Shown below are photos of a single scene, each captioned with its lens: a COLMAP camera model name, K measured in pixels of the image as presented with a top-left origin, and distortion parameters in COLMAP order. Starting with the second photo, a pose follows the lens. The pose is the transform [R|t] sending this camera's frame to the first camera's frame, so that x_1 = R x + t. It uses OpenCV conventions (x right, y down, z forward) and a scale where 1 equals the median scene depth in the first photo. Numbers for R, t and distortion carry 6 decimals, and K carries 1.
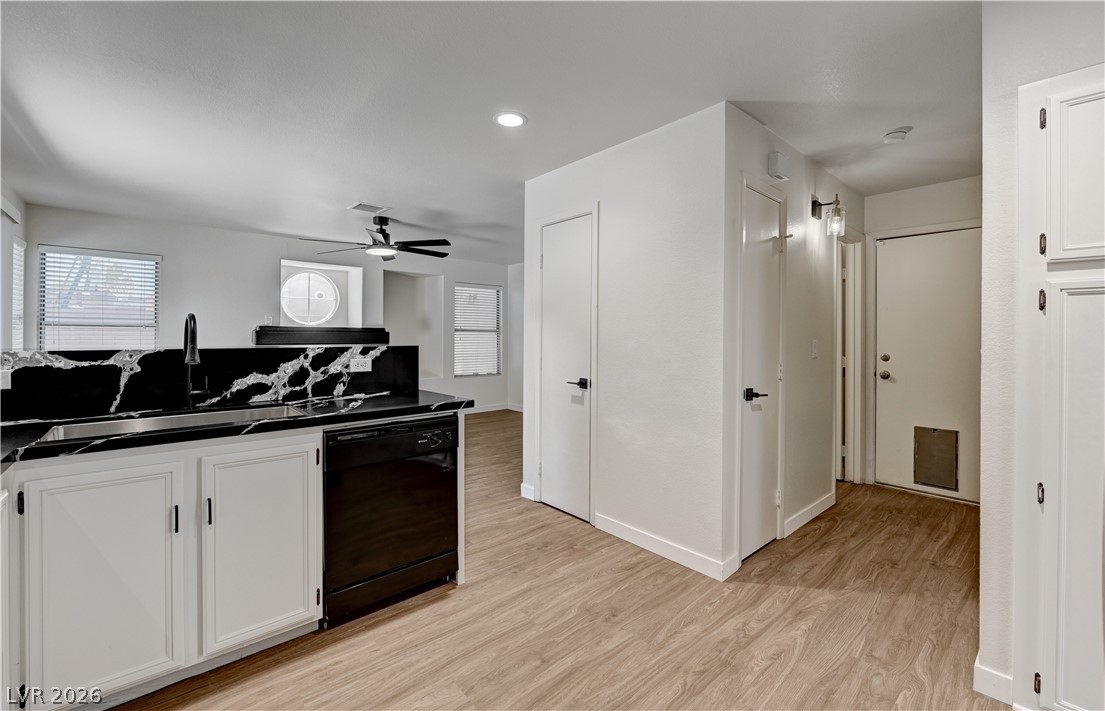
lens RADIAL K [[459.1, 0, 558.9], [0, 459.1, 333.3], [0, 0, 1]] dist [-0.015447, 0.001361]
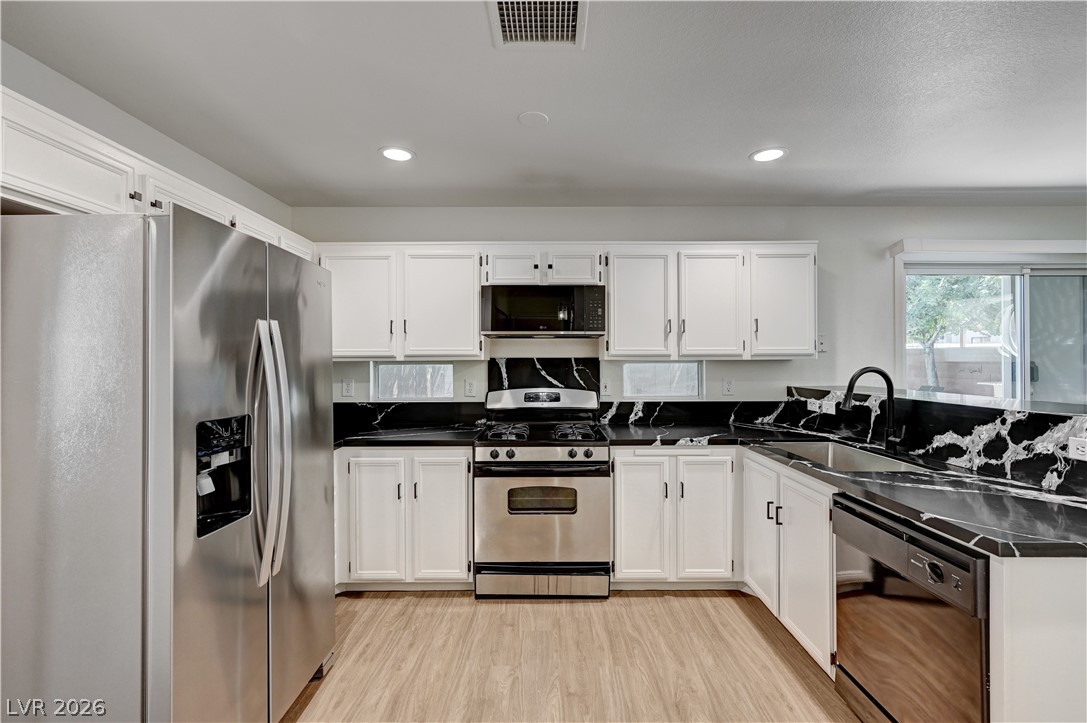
lens RADIAL K [[464.4, 0, 549.5], [0, 464.4, 357.5], [0, 0, 1]] dist [0.002130, 0.001013]
pose [[-0.660651, -0.005275, -0.750675, 0.547375], [0.002835, 0.999951, -0.009521, -0.052525], [0.750688, -0.008418, -0.660603, 1.050046]]
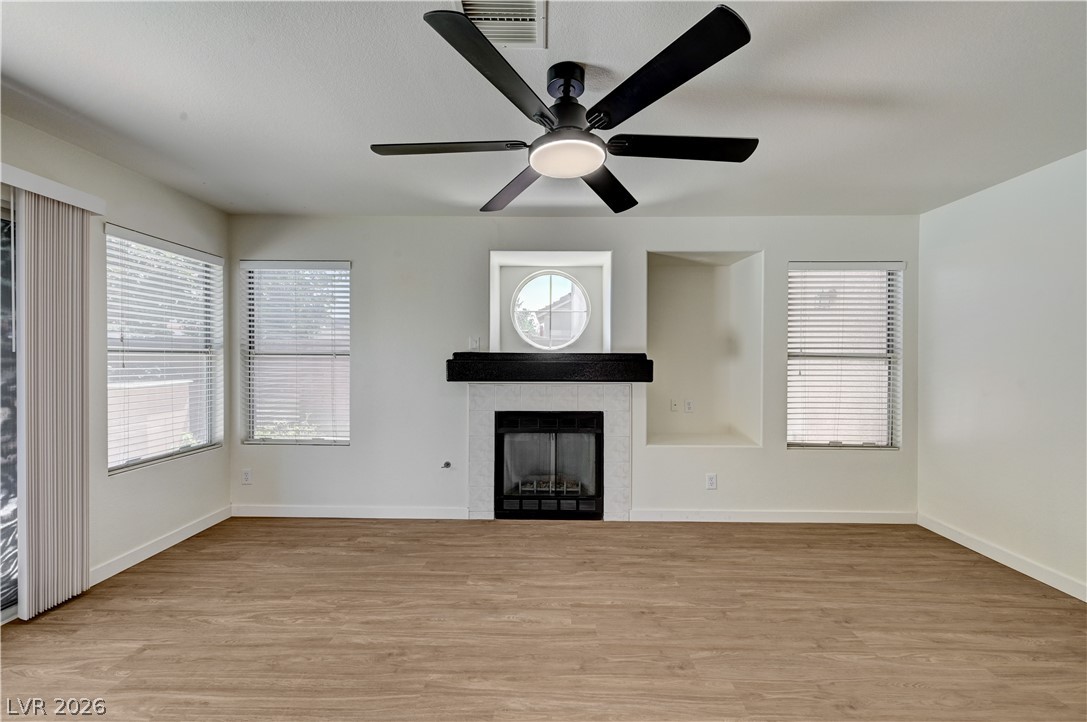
lens RADIAL K [[433.1, 0, 545.8], [0, 433.1, 363.6], [0, 0, 1]] dist [0.005200, 0.001778]
pose [[0.730780, 0.005316, -0.682592, -0.318126], [0.004090, 0.999918, 0.012167, -0.016966], [0.682600, -0.011683, 0.730699, 1.565791]]
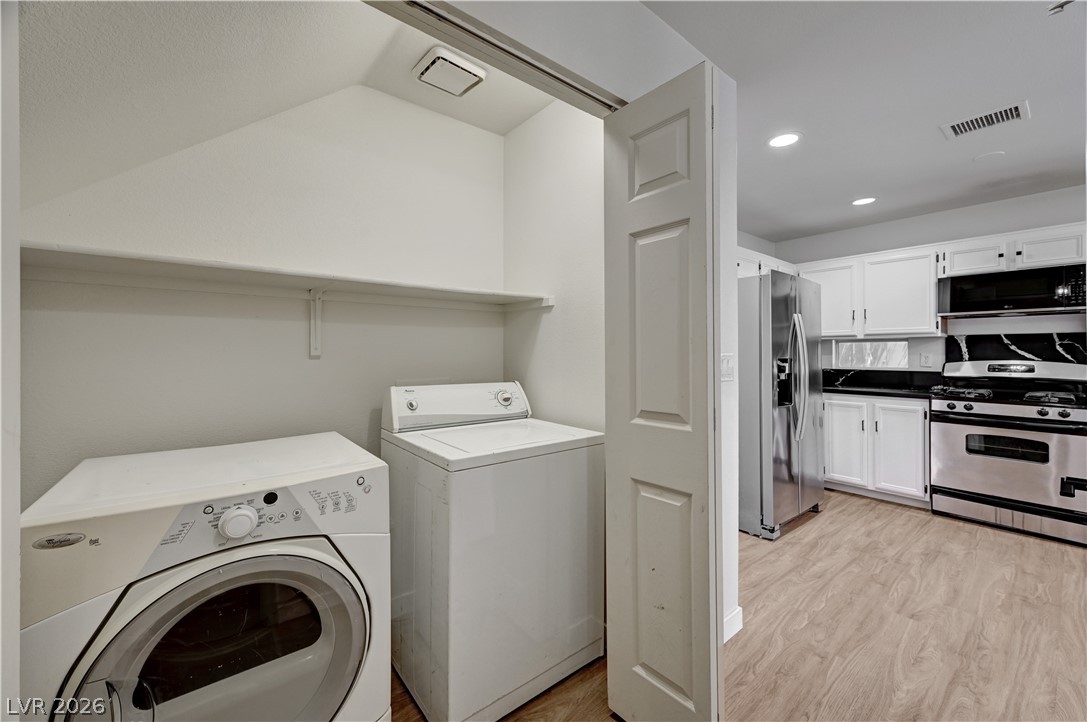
lens RADIAL K [[433.1, 0, 544.0], [0, 433.1, 350.0], [0, 0, 1]] dist [0.005200, 0.001778]
pose [[-0.999381, -0.004832, 0.034859, 1.083340], [-0.005082, 0.999962, -0.007093, 0.013493], [-0.034823, -0.007266, -0.999367, 1.692069]]
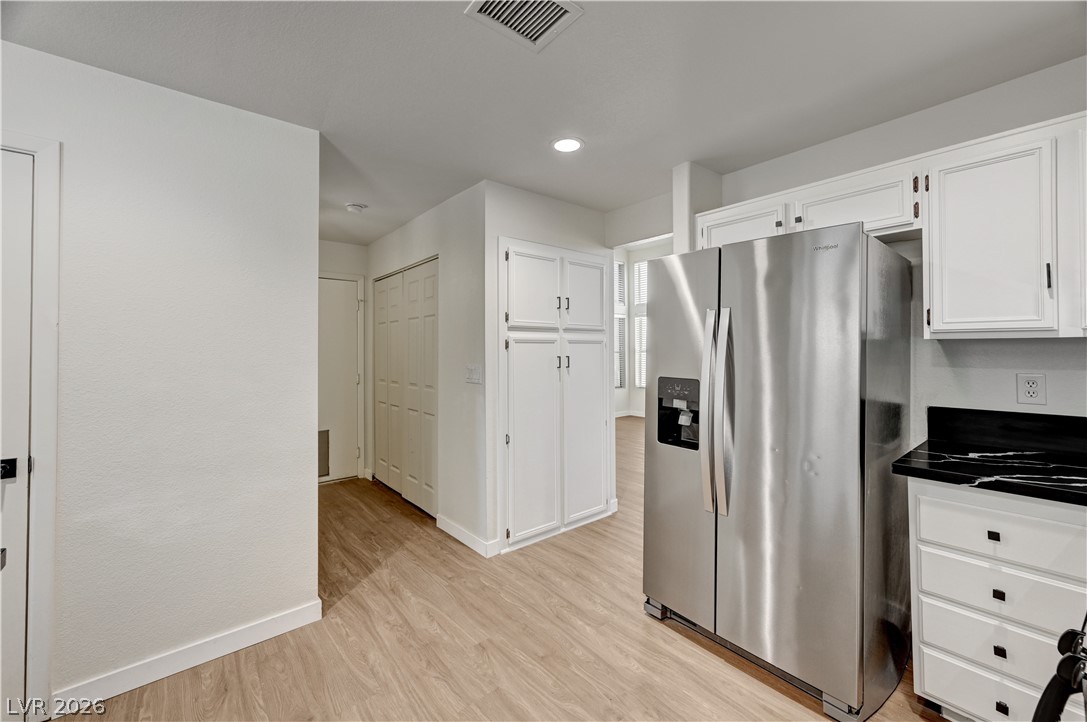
lens RADIAL K [[433.1, 0, 547.0], [0, 433.1, 345.9], [0, 0, 1]] dist [0.005200, 0.001778]
pose [[0.025399, 0.006803, 0.999654, -0.617916], [0.000606, 0.999977, -0.006821, -0.037995], [-0.999677, 0.000779, 0.025394, 0.534985]]
